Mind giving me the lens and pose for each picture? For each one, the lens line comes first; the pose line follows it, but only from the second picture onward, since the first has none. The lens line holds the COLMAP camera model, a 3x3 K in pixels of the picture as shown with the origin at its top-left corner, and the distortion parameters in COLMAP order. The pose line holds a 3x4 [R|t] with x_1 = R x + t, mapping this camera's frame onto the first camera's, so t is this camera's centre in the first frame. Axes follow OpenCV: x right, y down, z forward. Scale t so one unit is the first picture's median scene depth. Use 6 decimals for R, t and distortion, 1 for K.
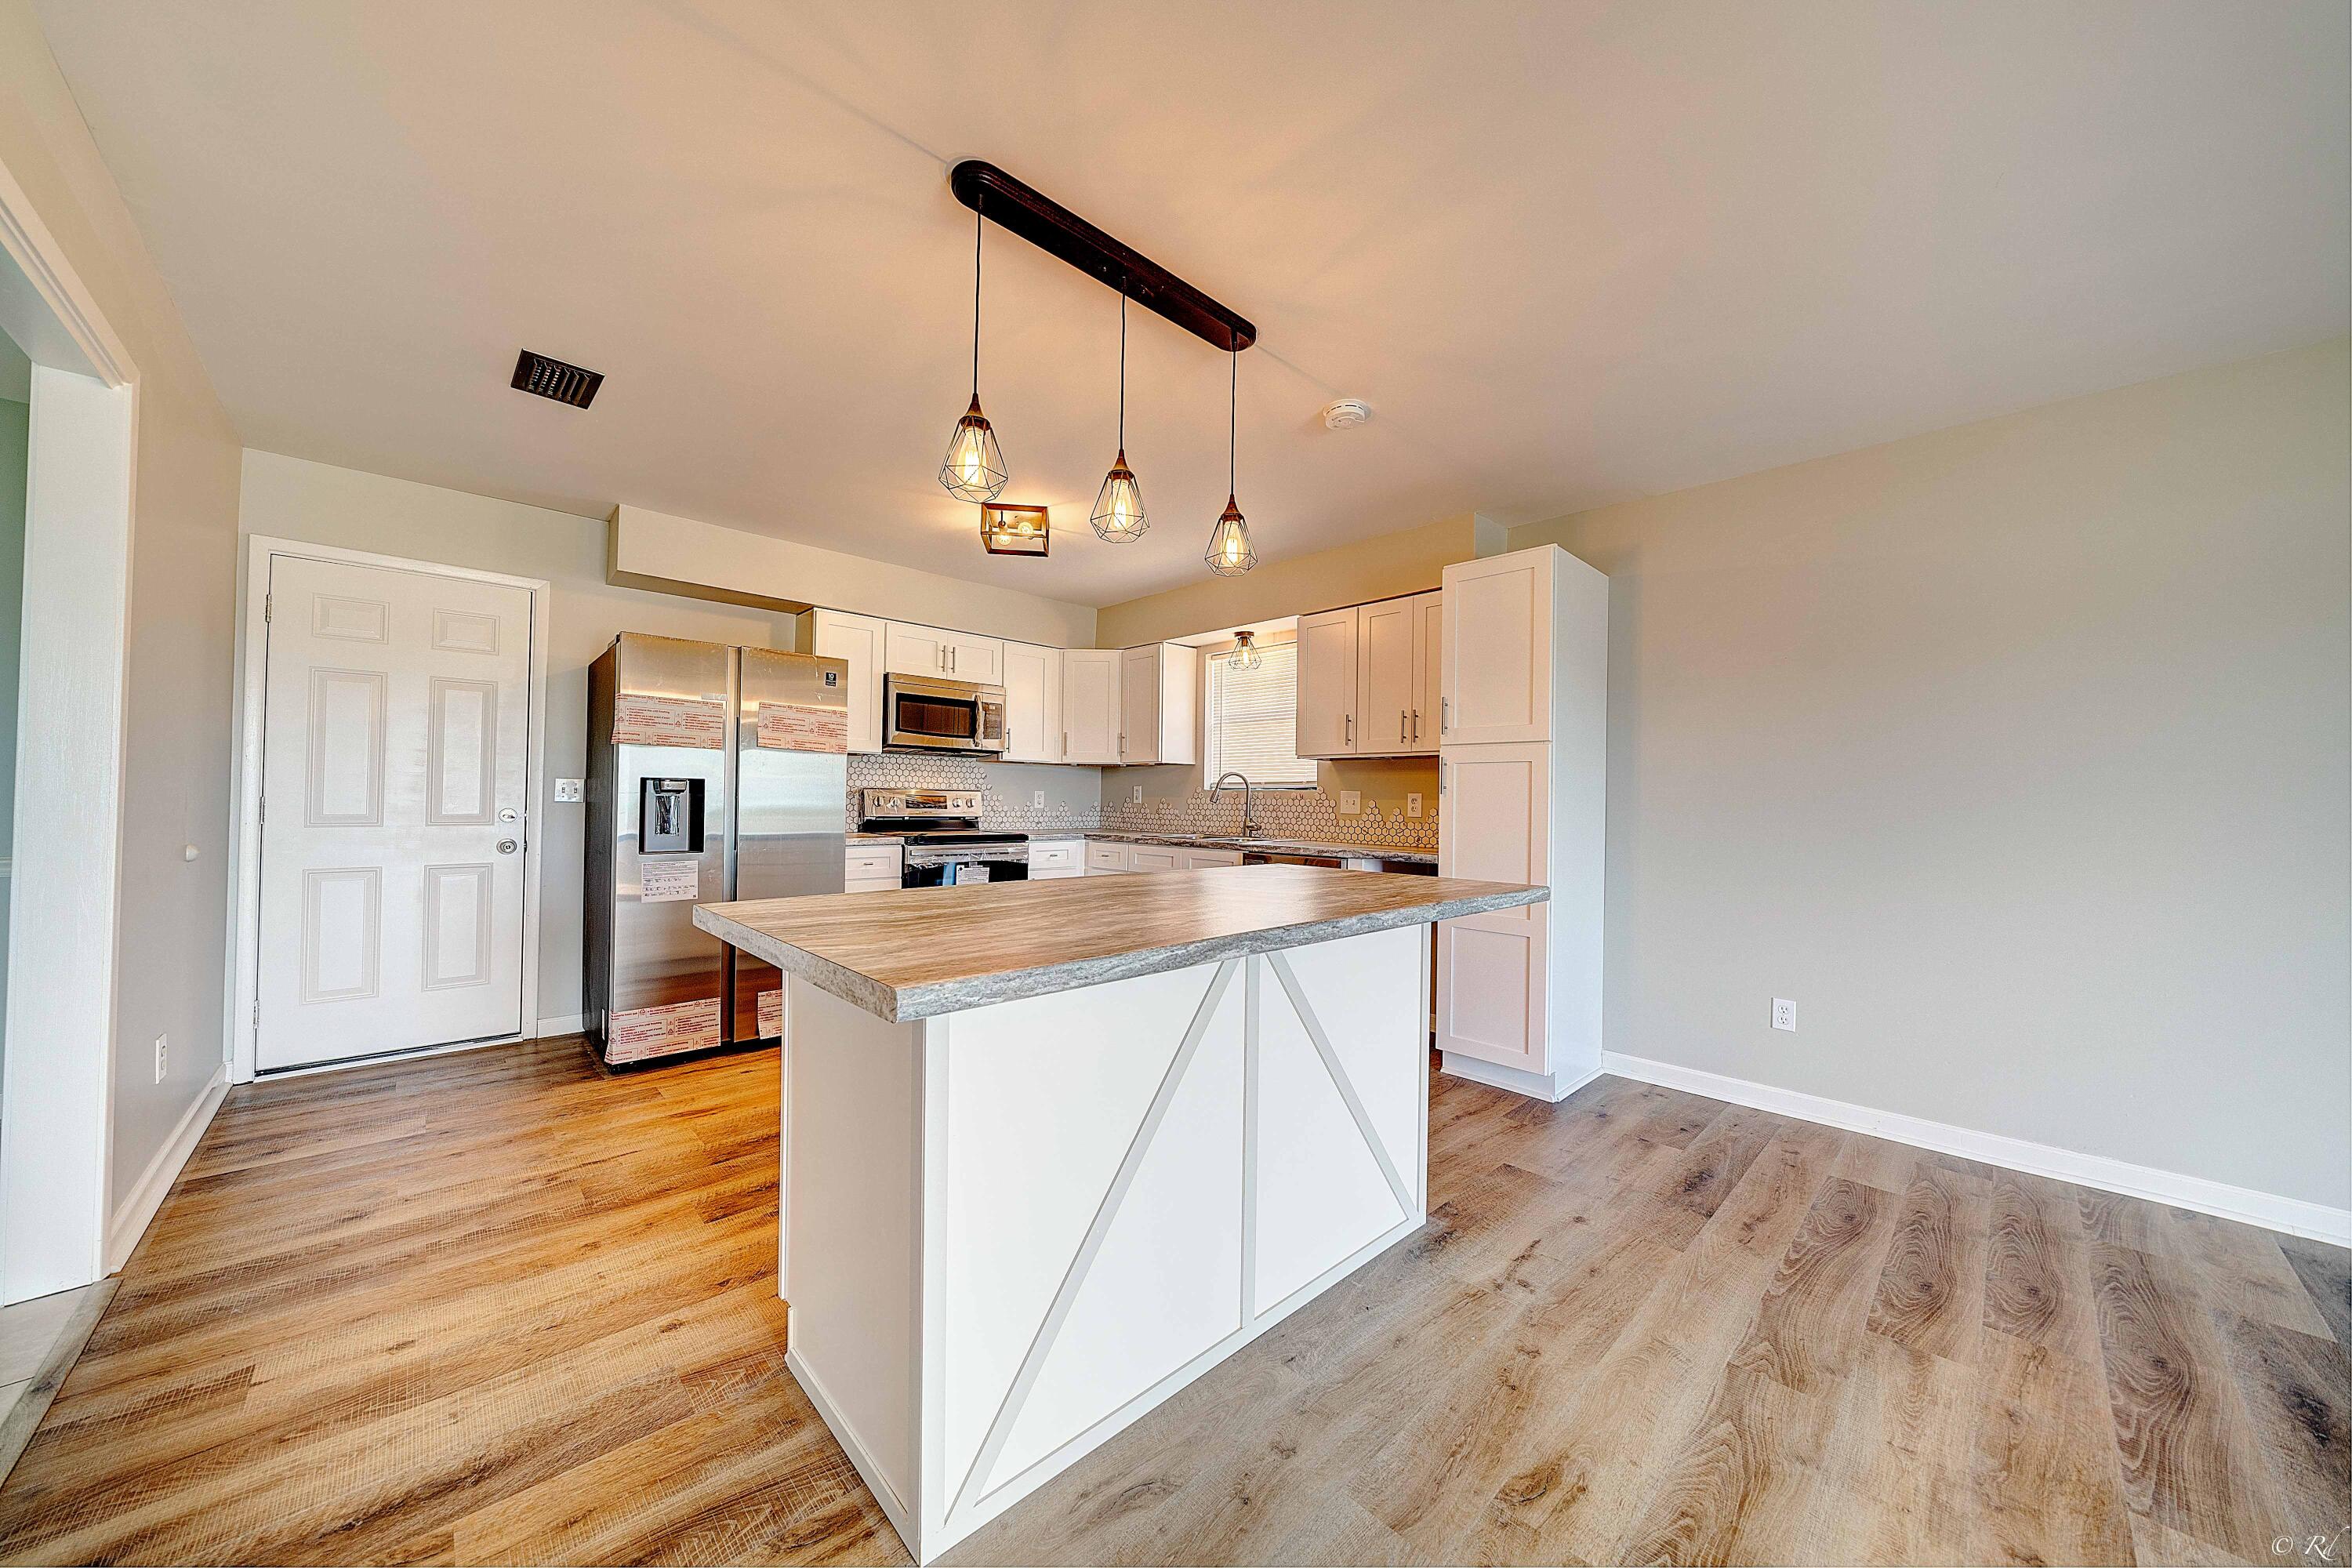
lens RADIAL K [[808.4, 0, 1173.9], [0, 808.4, 791.3], [0, 0, 1]] dist [-0.000504, 0.000017]
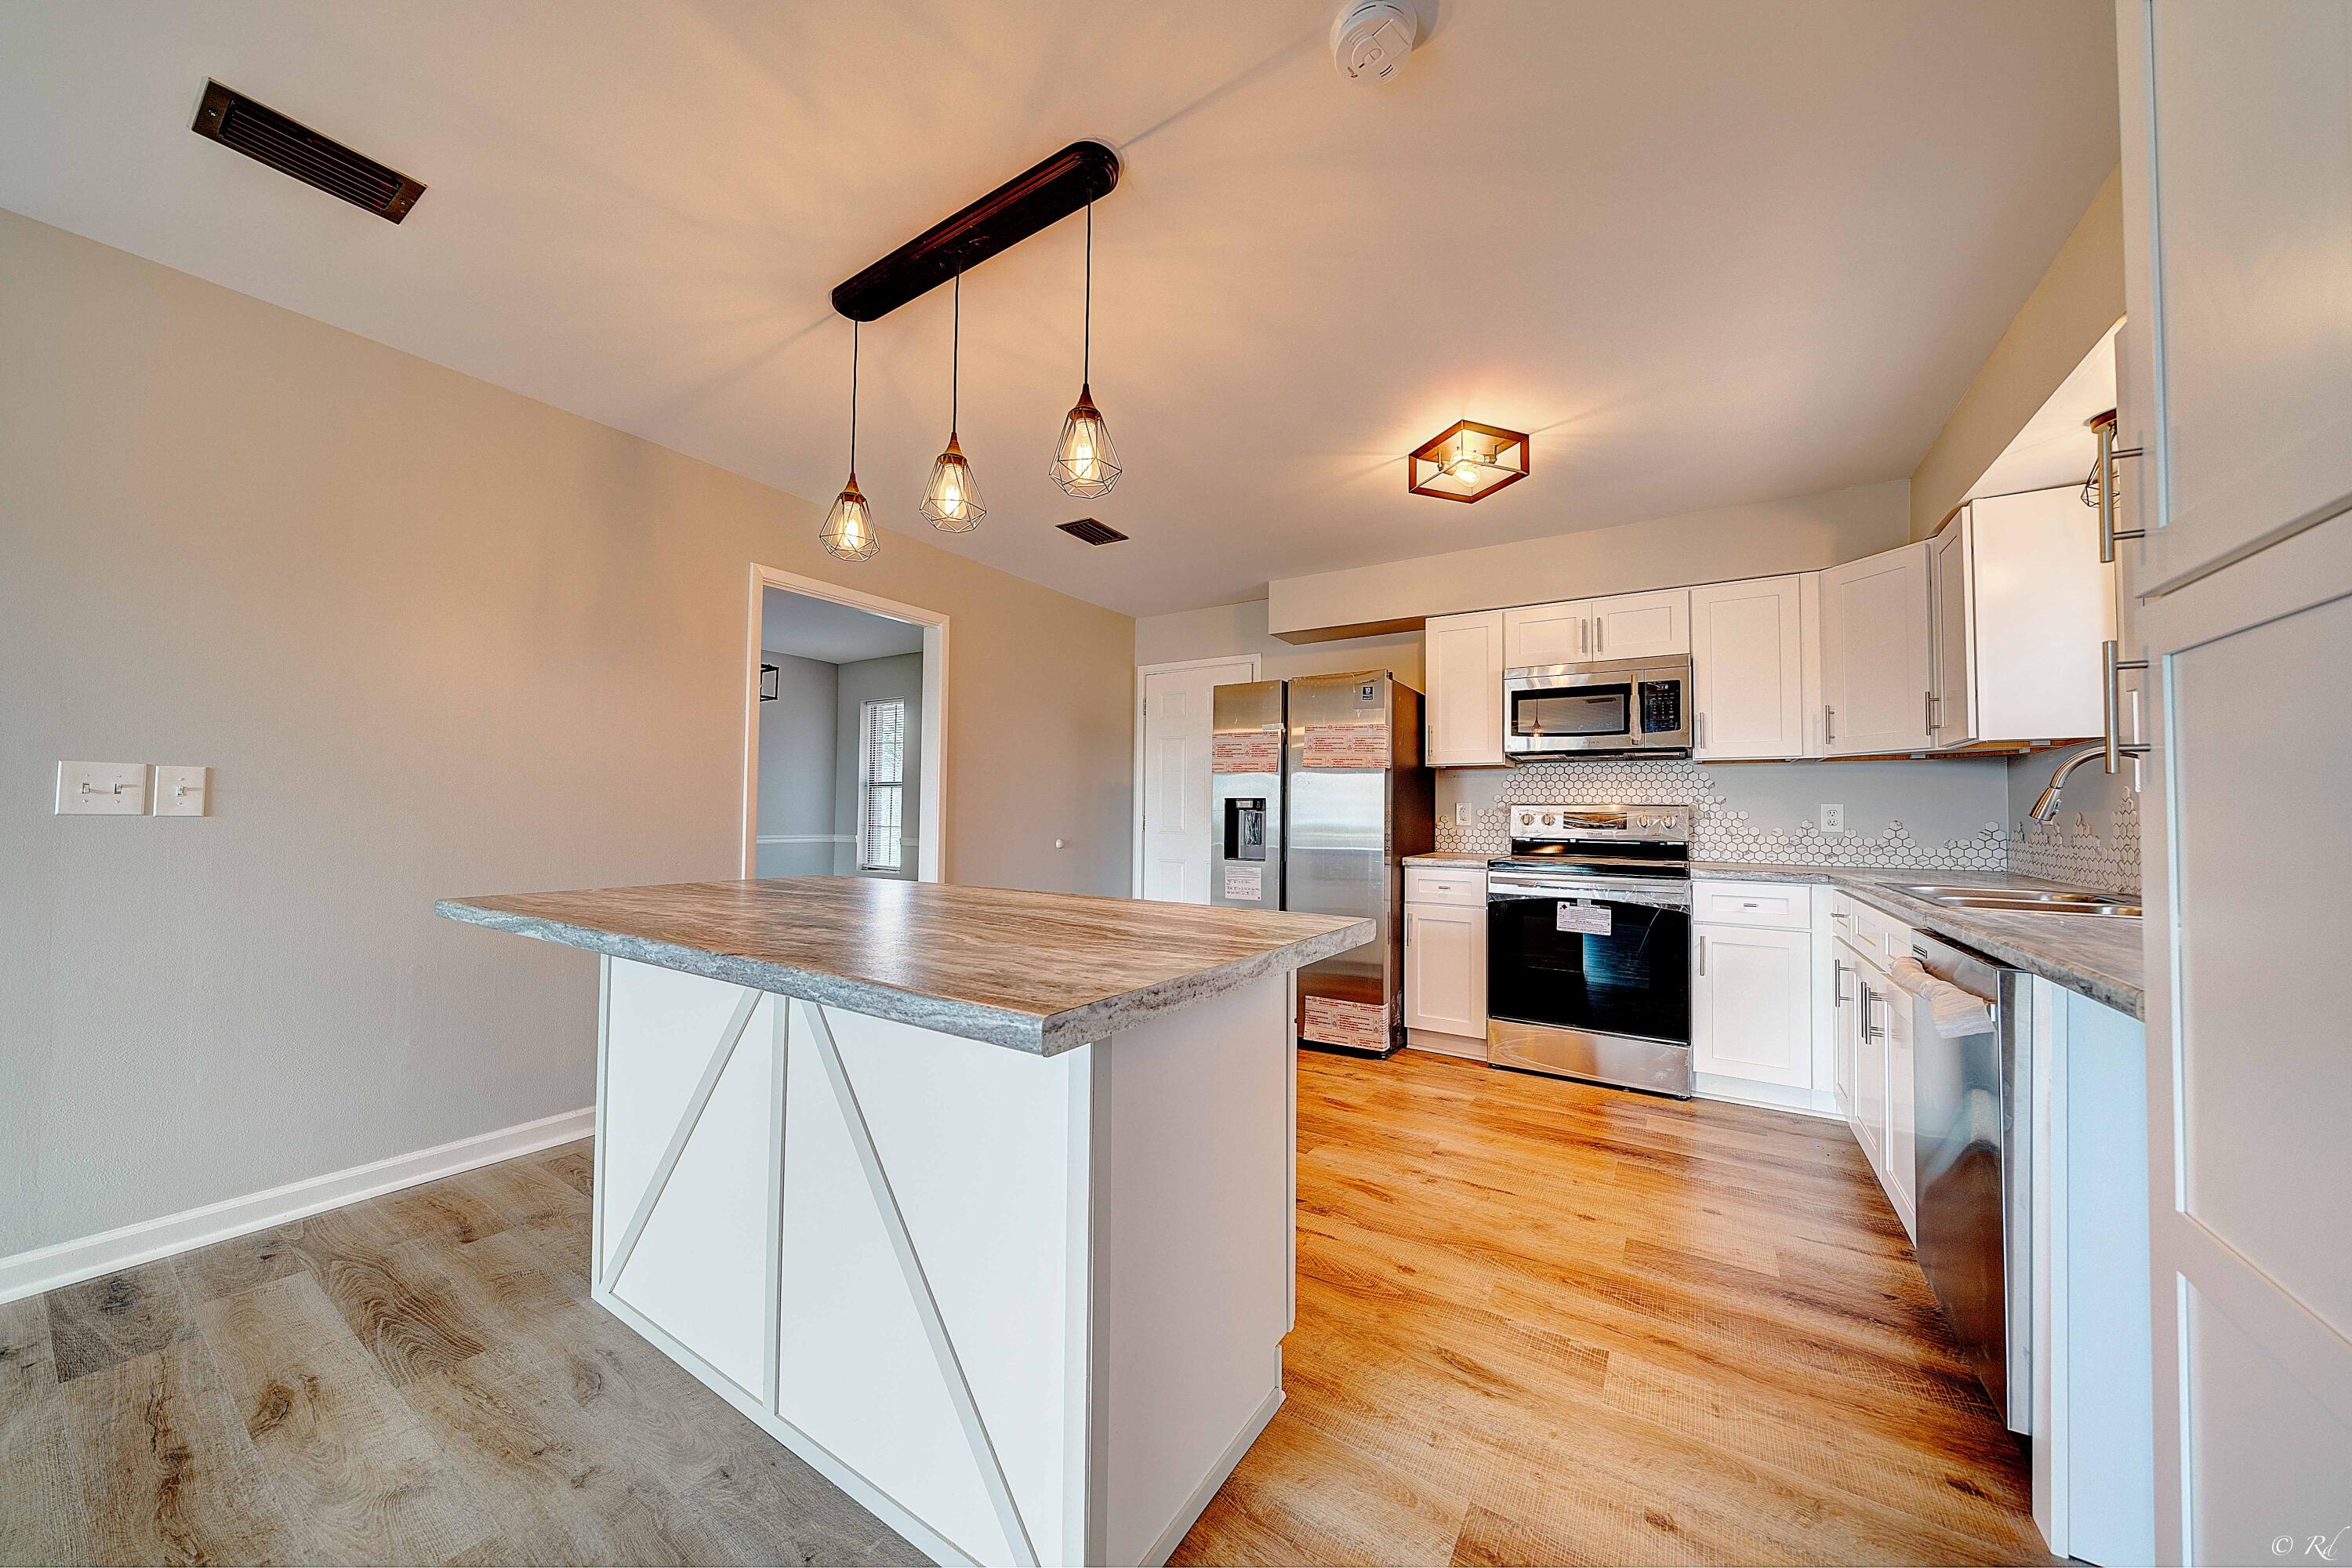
lens RADIAL K [[808.4, 0, 1174.7], [0, 808.4, 787.7], [0, 0, 1]] dist [-0.000504, 0.000017]
pose [[0.246063, -0.041436, -0.968368, 0.501622], [0.003863, 0.999120, -0.041770, 0.017263], [0.969246, 0.006538, 0.246007, 0.568137]]
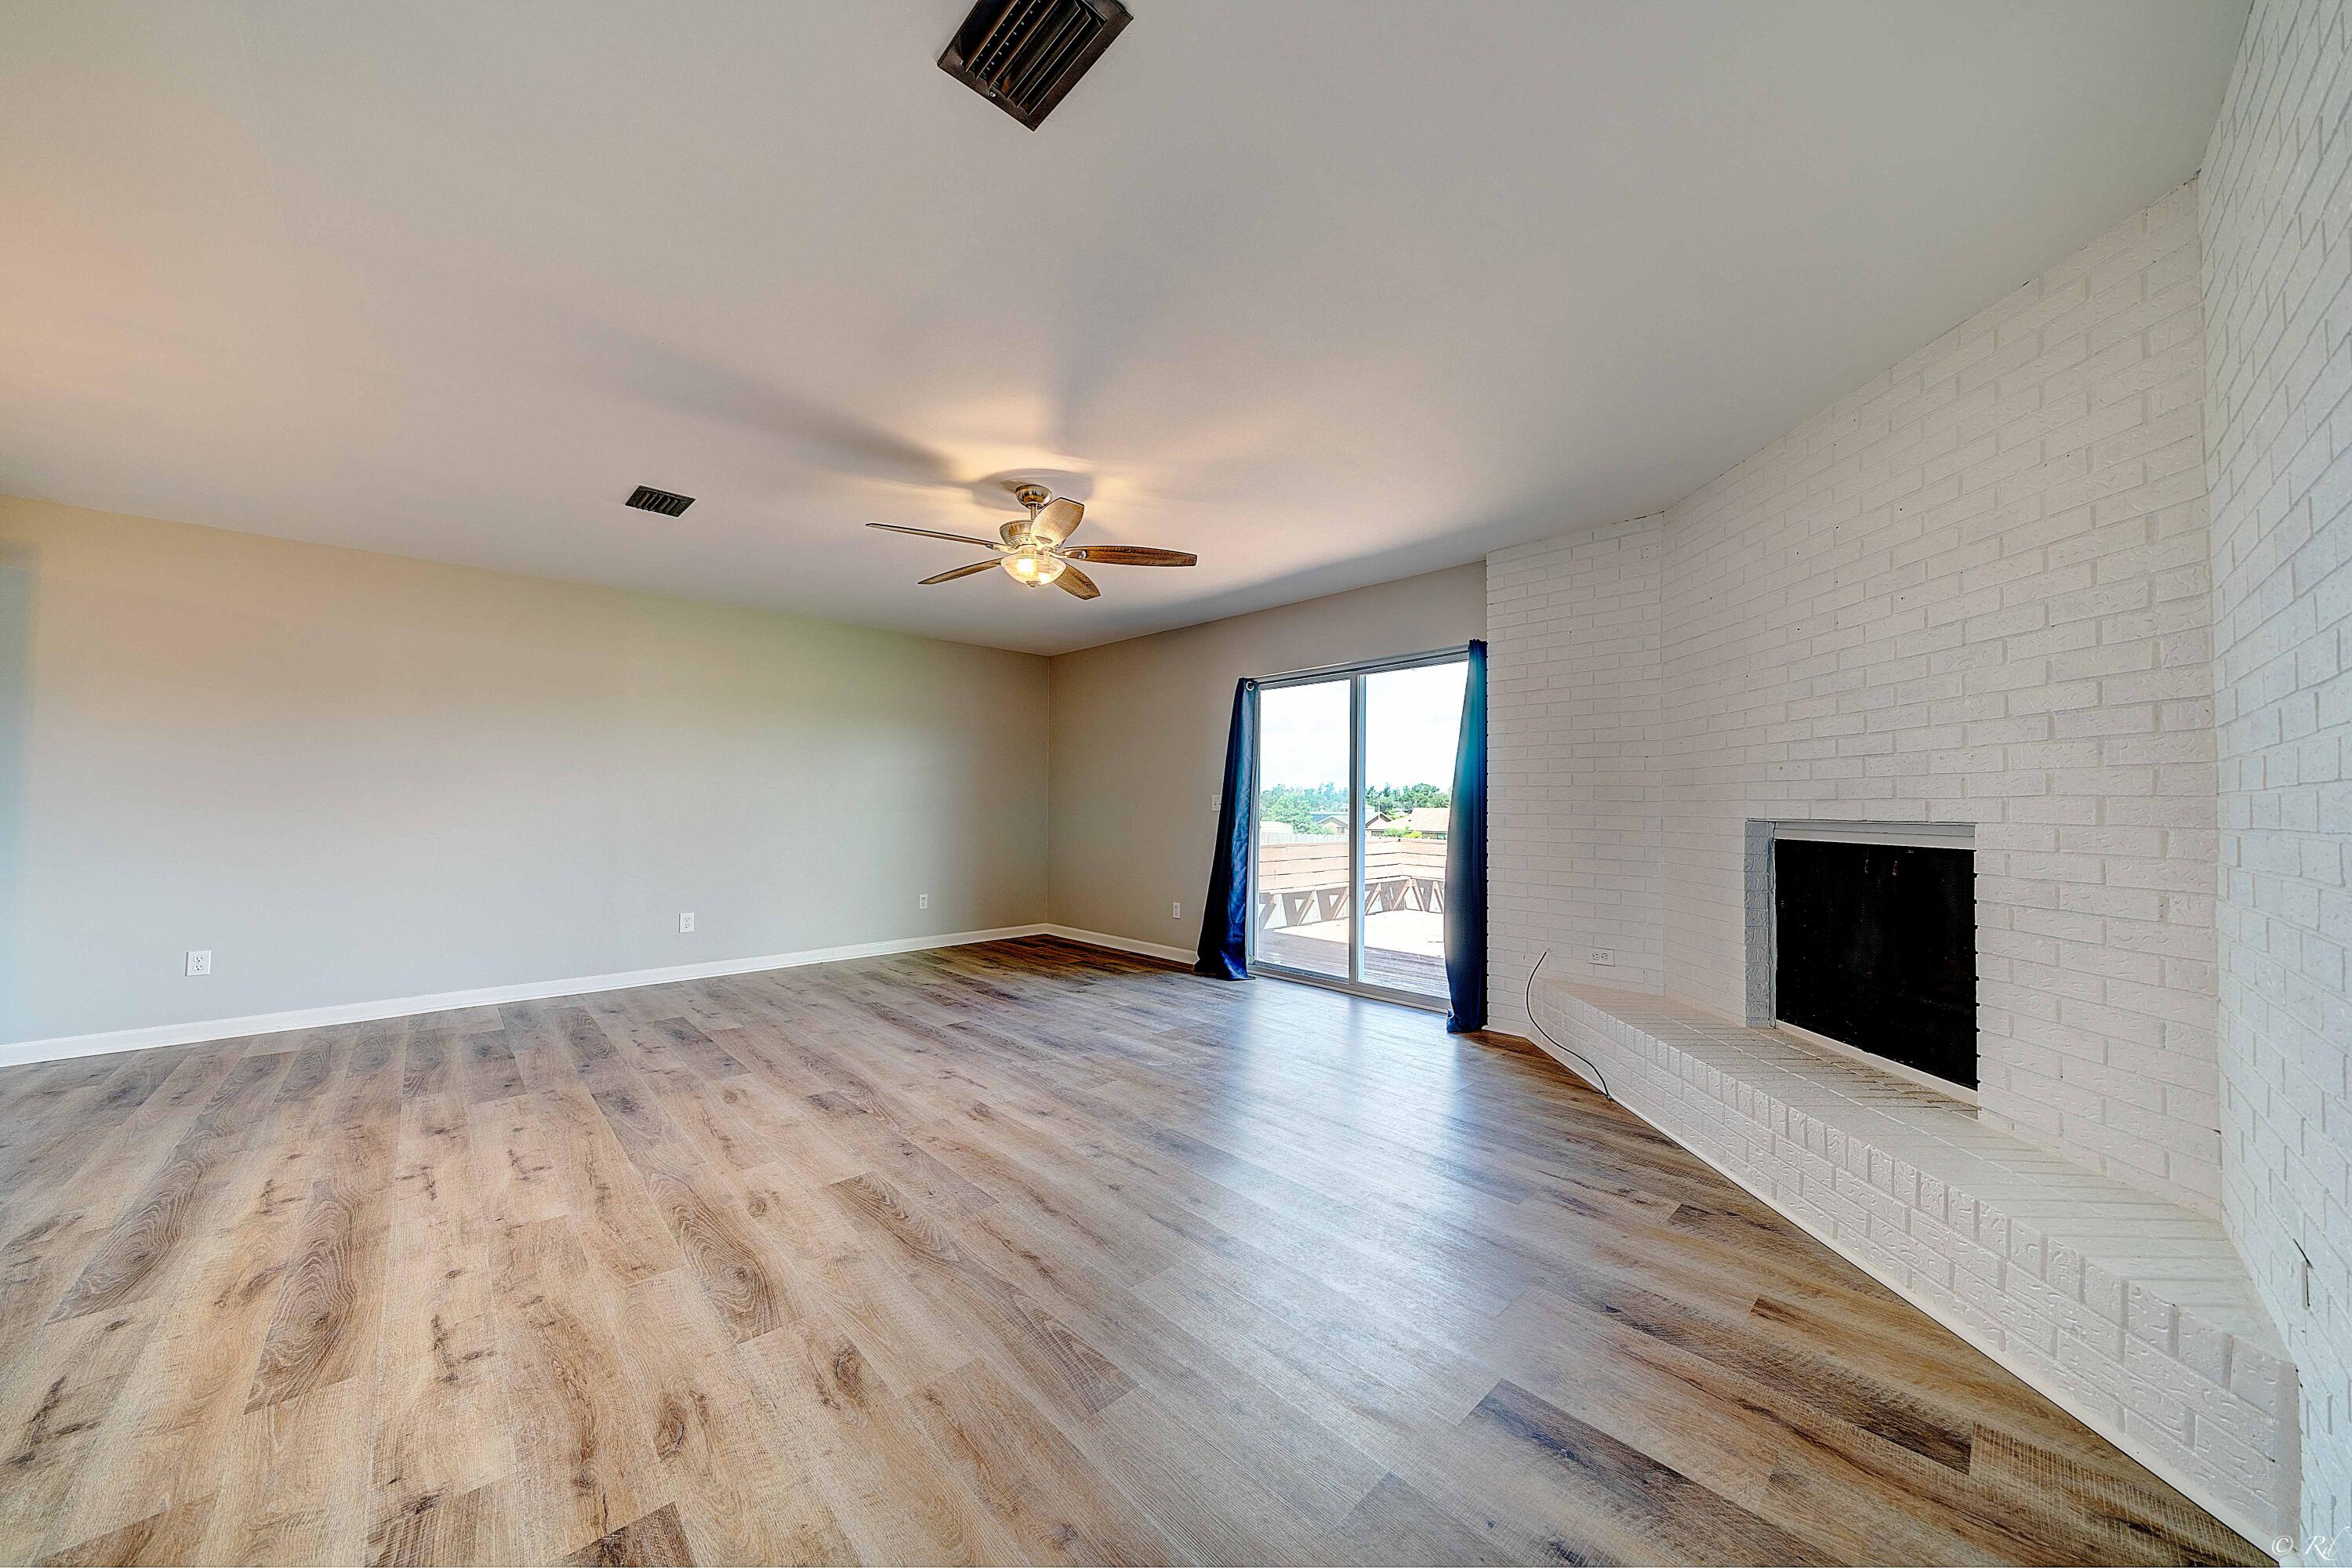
lens RADIAL K [[808.4, 0, 1172.9], [0, 808.4, 779.0], [0, 0, 1]] dist [-0.000504, 0.000017]
pose [[0.018237, 0.015839, 0.999708, -0.424264], [-0.014568, 0.999773, -0.015574, -0.011678], [-0.999728, -0.014280, 0.018464, -0.473837]]
